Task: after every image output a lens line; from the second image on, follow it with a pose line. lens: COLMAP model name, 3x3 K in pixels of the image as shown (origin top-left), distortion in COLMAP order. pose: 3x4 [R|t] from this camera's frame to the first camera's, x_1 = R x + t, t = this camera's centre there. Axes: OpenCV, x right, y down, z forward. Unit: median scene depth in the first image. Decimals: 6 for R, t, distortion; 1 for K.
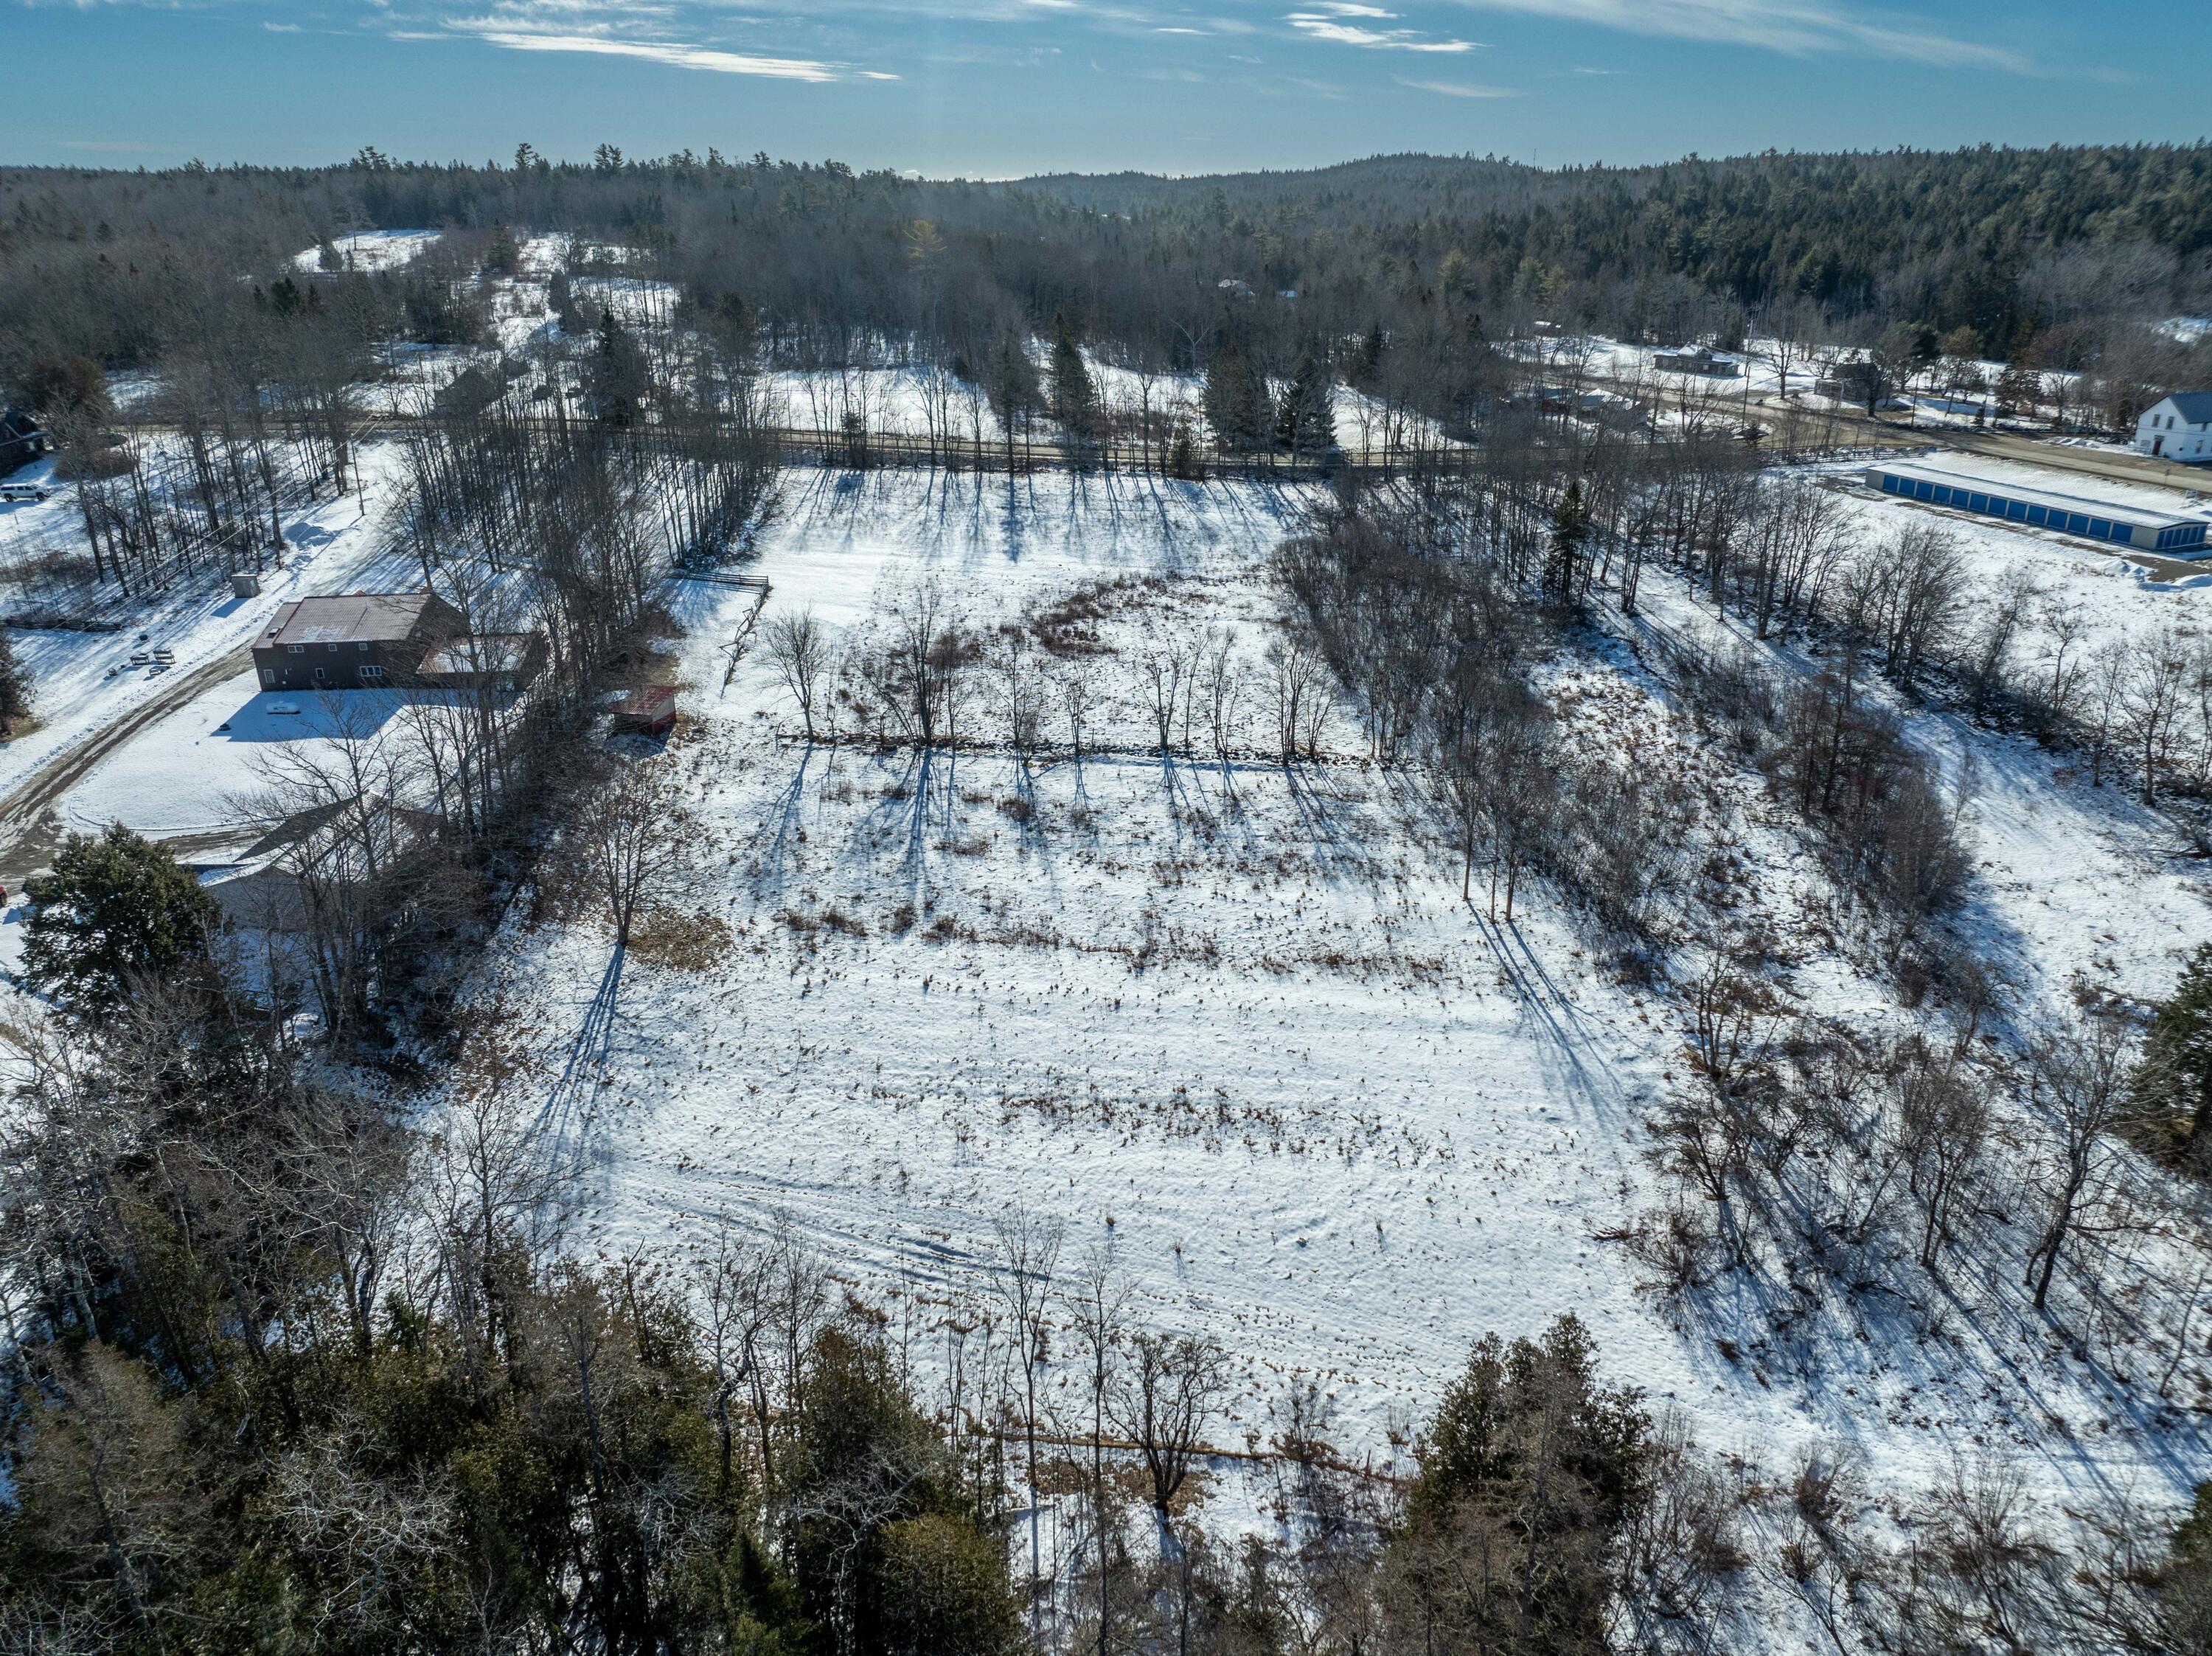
lens RADIAL K [[1557.4, 0, 1101.4], [0, 1557.4, 838.9], [0, 0, 1]] dist [-0.043939, 0.015814]
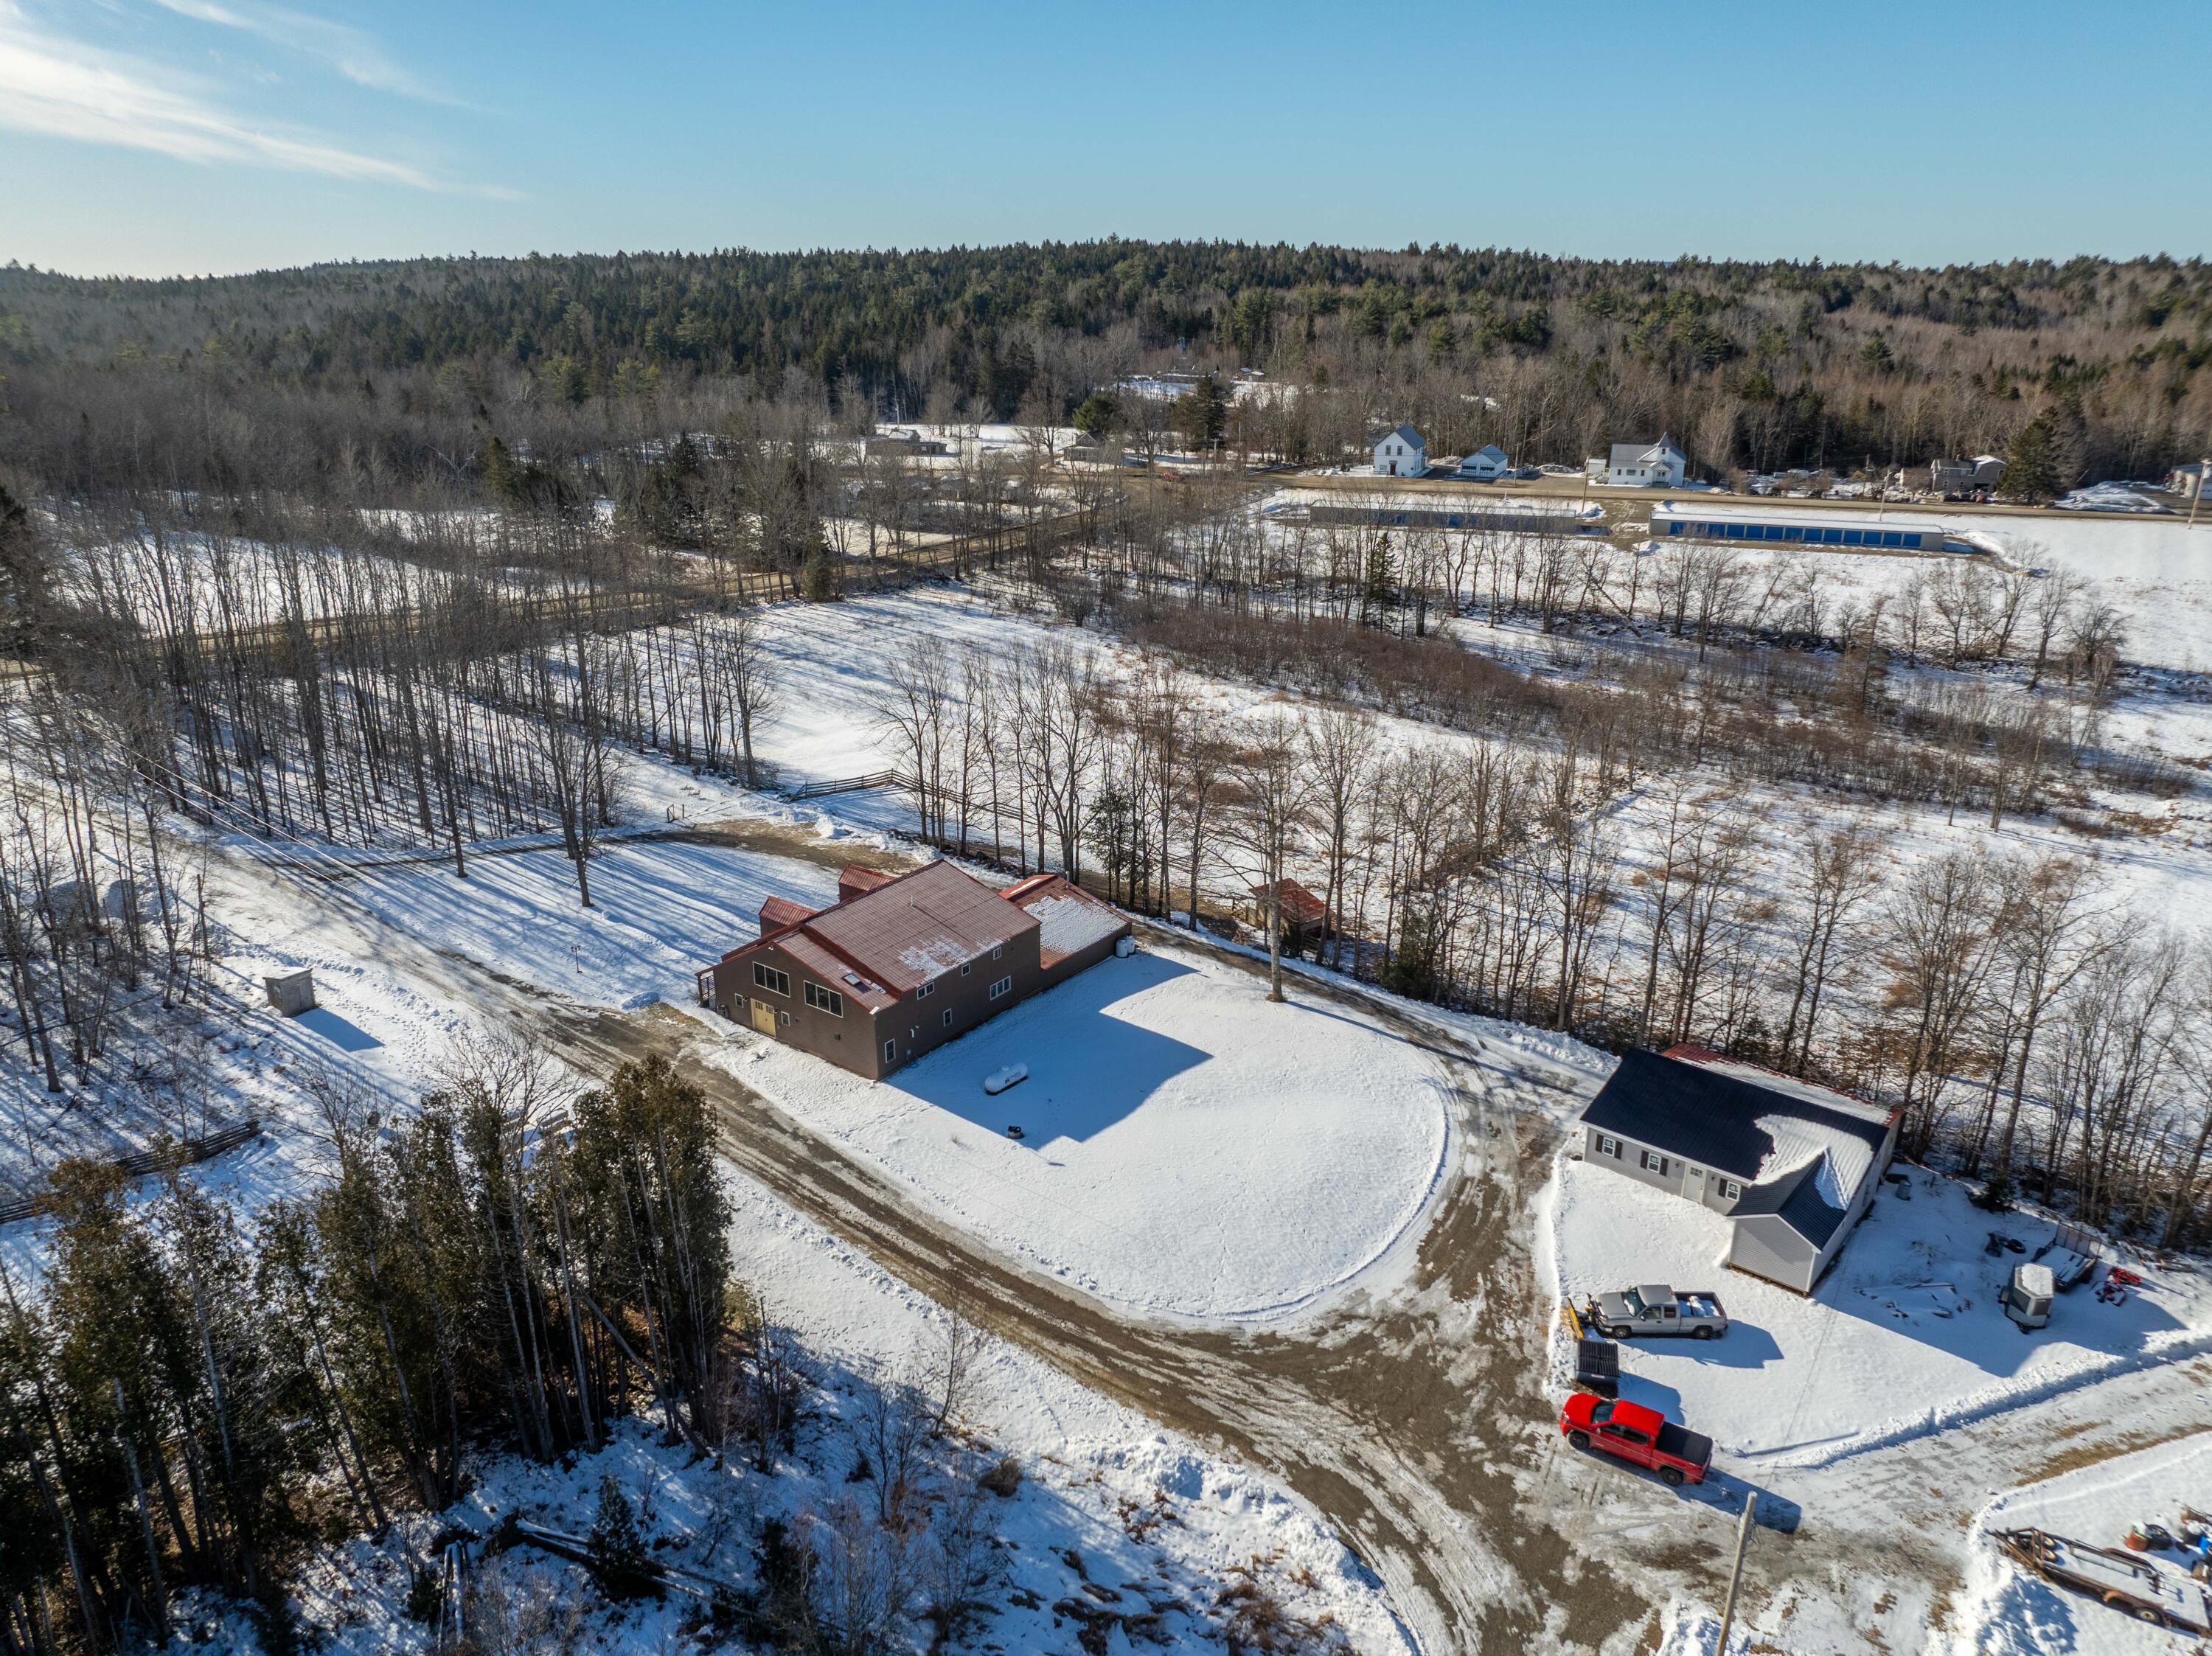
lens RADIAL K [[1557.4, 0, 1101.4], [0, 1557.4, 838.9], [0, 0, 1]] dist [-0.043939, 0.015814]
pose [[0.628014, -0.256644, 0.734665, -0.967918], [0.300689, 0.950761, 0.075096, -0.217697], [-0.717764, 0.173744, 0.674261, 0.548522]]
